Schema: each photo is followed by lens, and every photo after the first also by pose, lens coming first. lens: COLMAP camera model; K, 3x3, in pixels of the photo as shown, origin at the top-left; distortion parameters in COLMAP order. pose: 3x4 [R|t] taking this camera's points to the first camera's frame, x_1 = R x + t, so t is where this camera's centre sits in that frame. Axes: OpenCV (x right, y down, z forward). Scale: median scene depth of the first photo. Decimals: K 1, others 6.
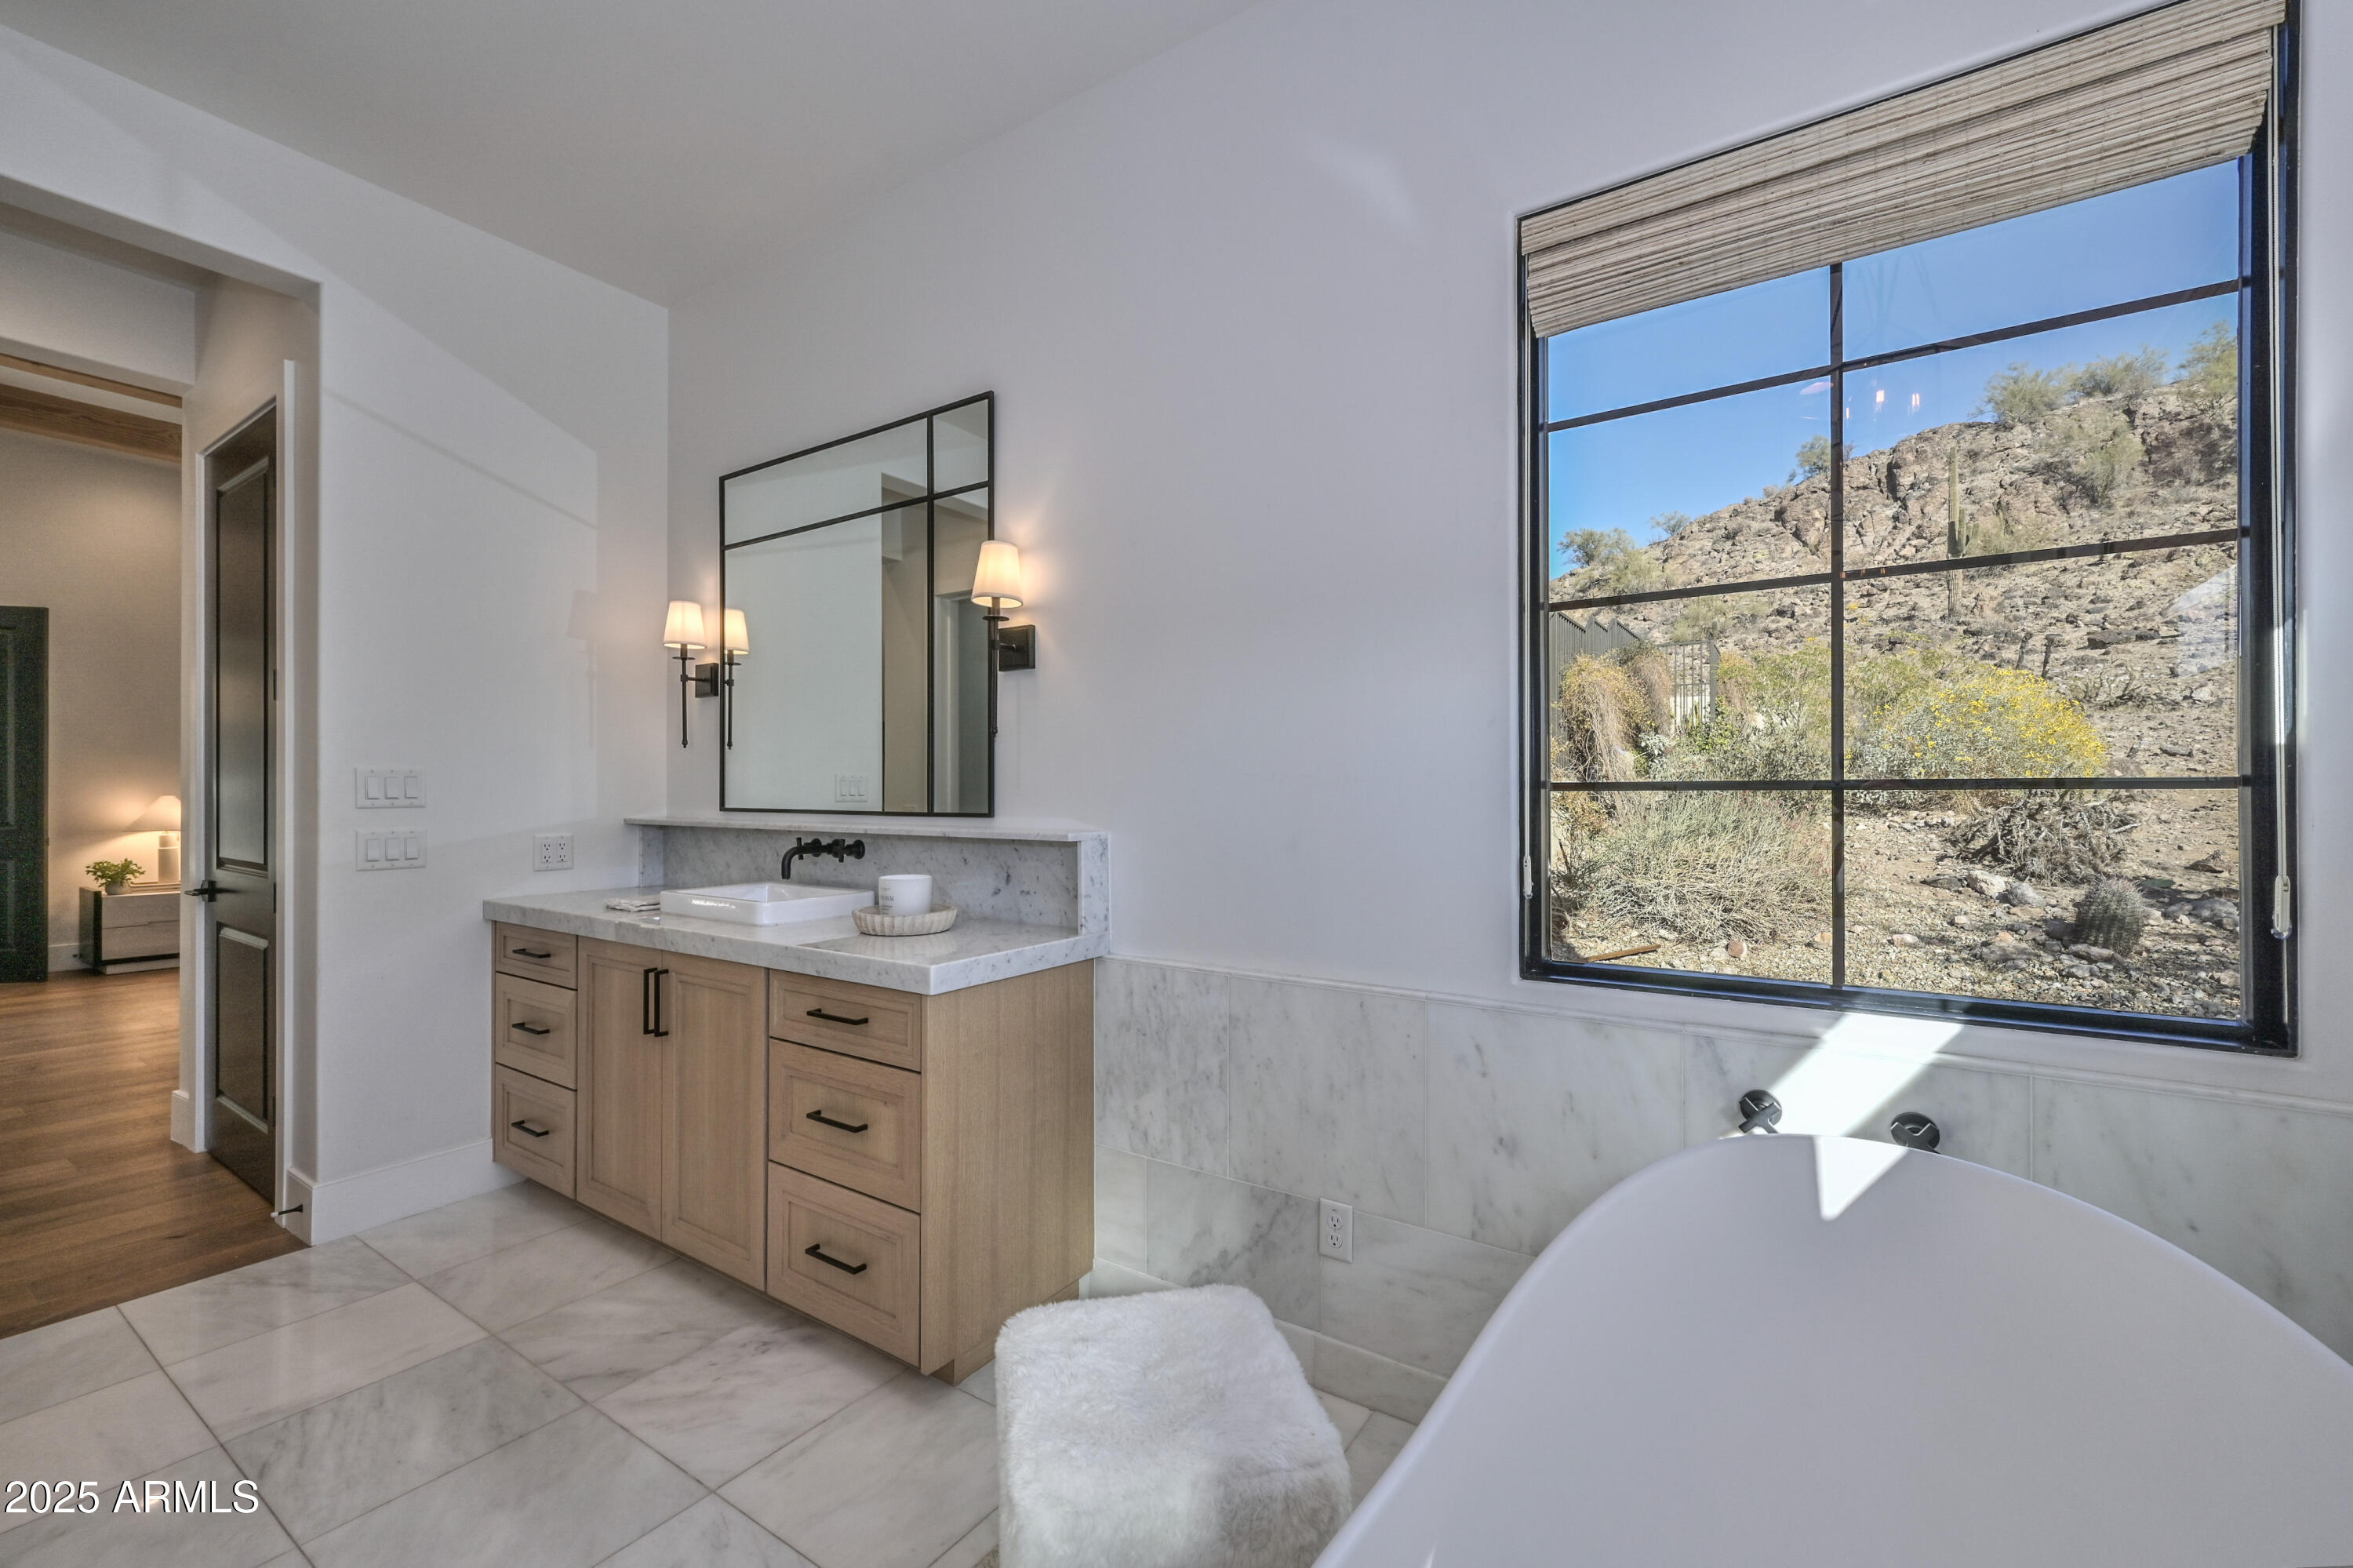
lens RADIAL K [[973.5, 0, 1177.4], [0, 973.5, 789.0], [0, 0, 1]] dist [0.007911, -0.000475]
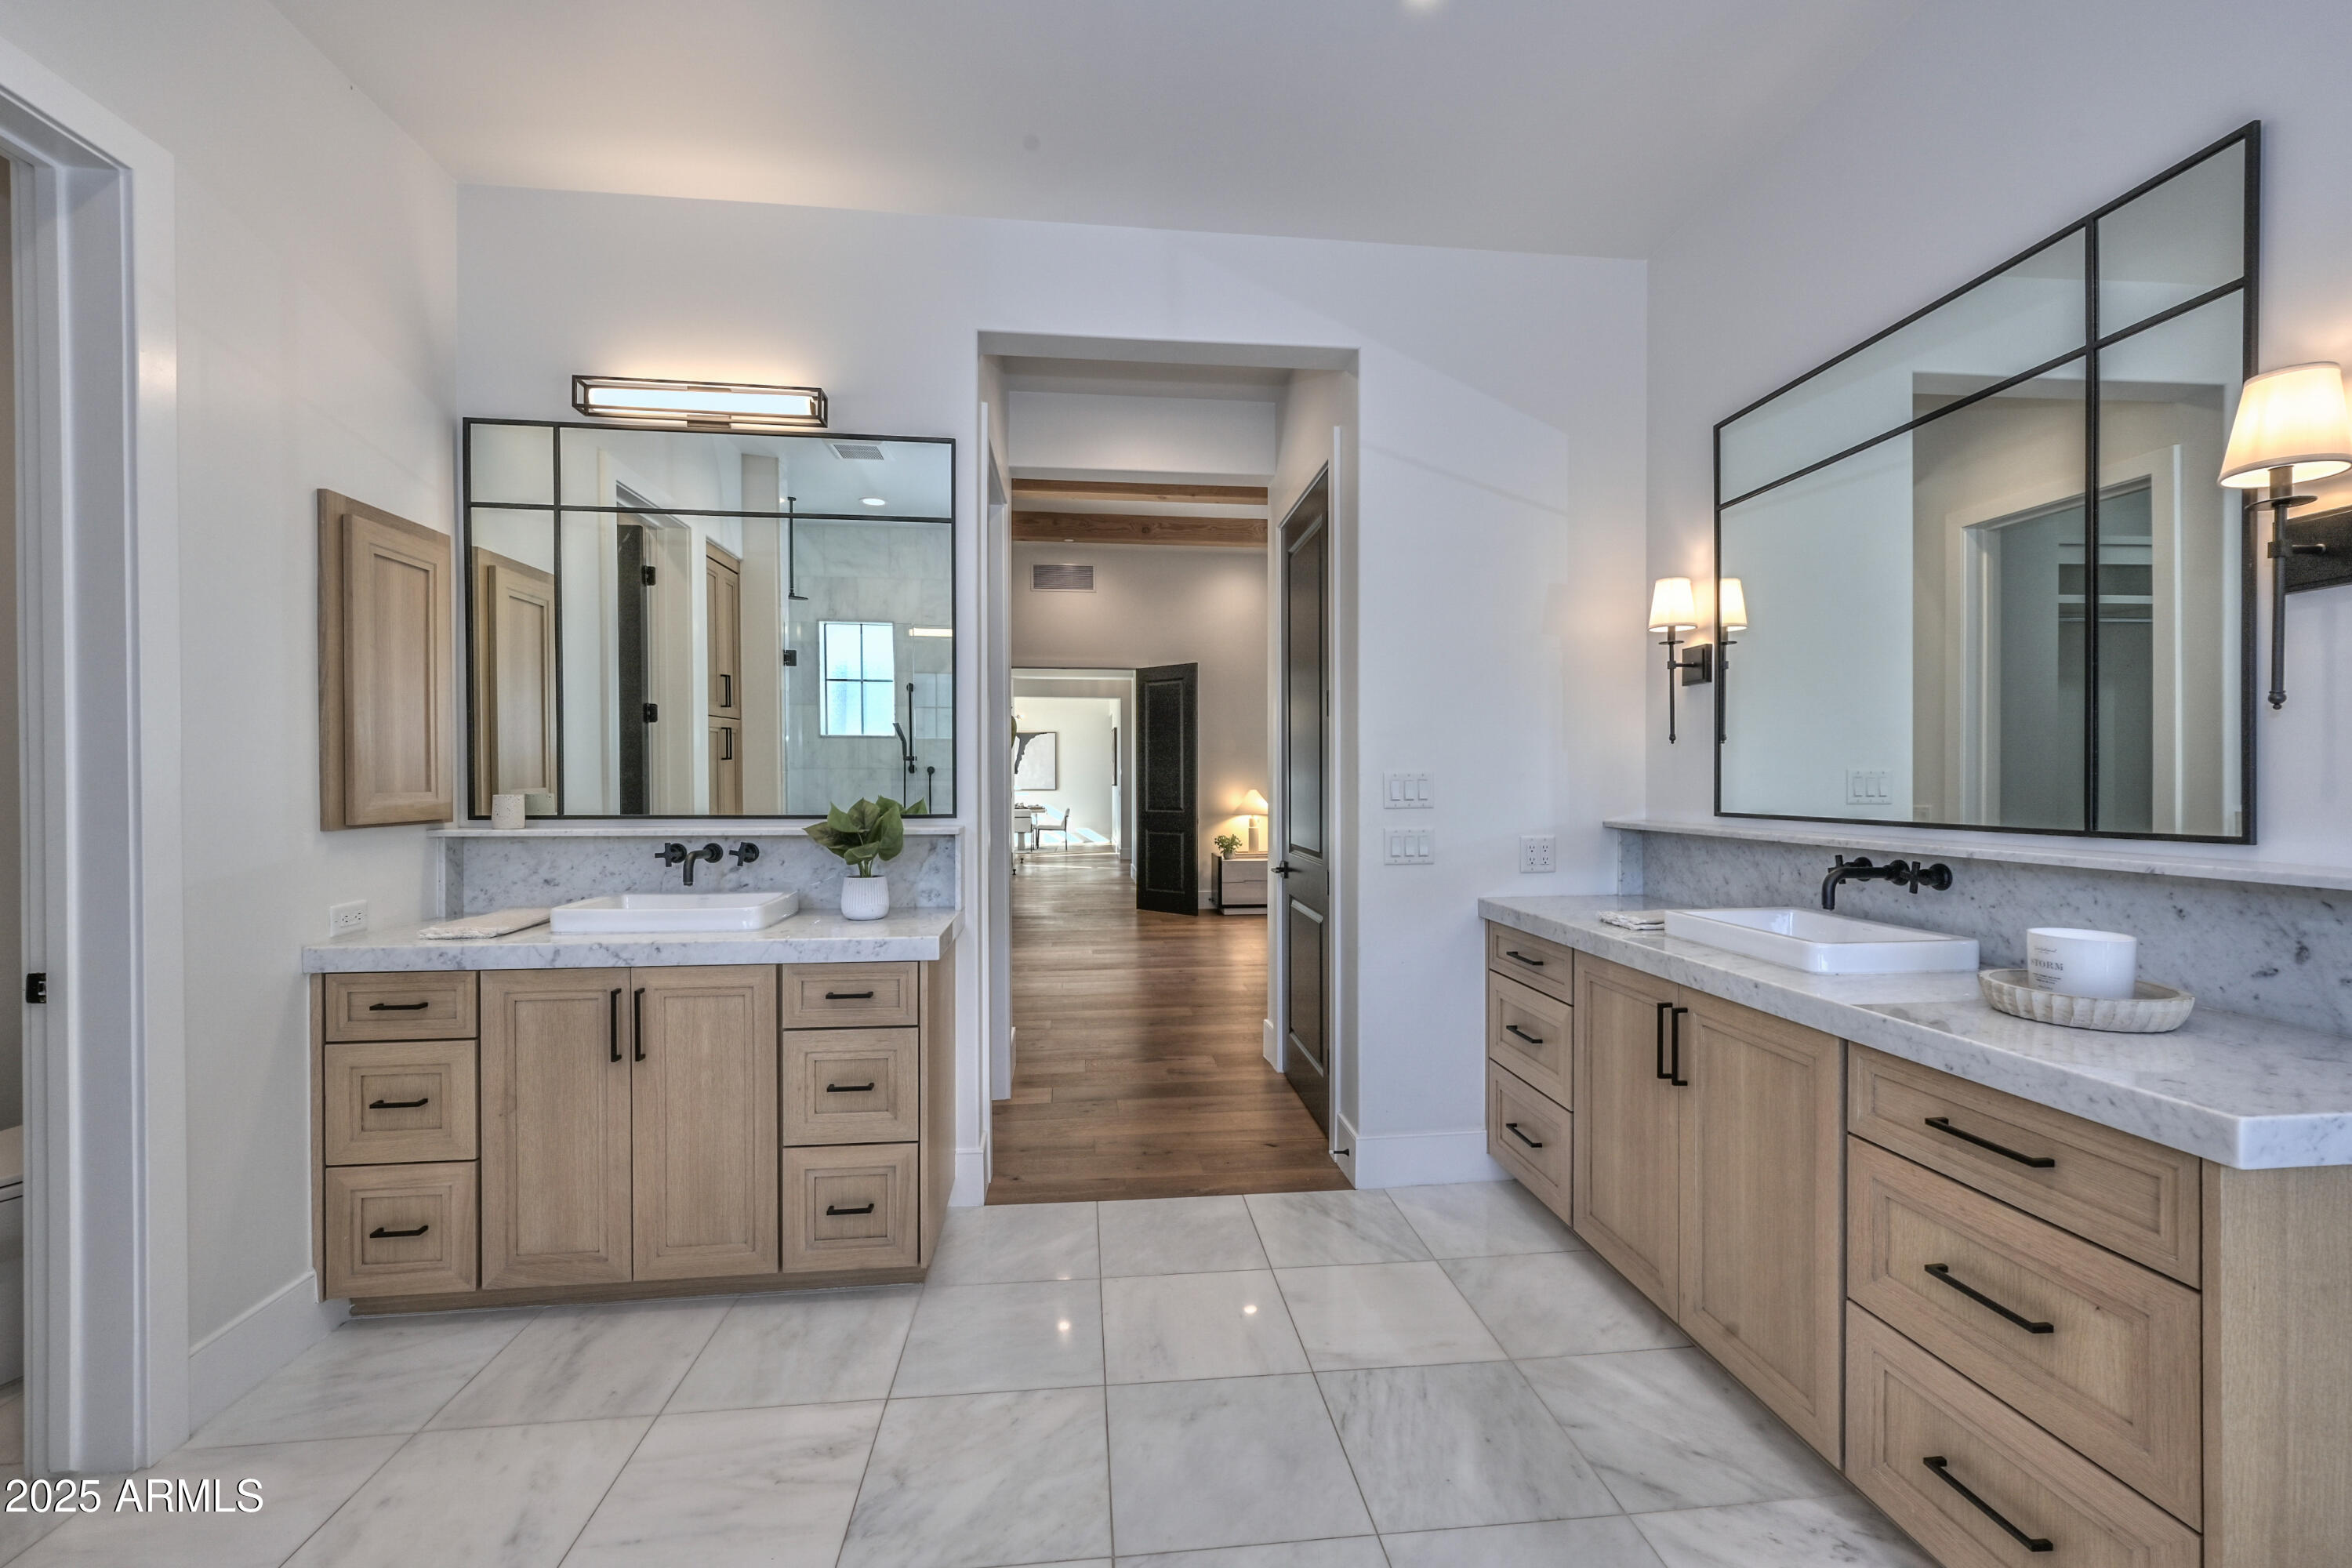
lens RADIAL K [[919.8, 0, 1176.4], [0, 919.8, 786.3], [0, 0, 1]] dist [0.017044, 0.000367]
pose [[0.644375, 0.003748, -0.764700, -0.180275], [0.002421, 0.999973, 0.006941, -0.012568], [0.764706, -0.006324, 0.644349, 0.136125]]
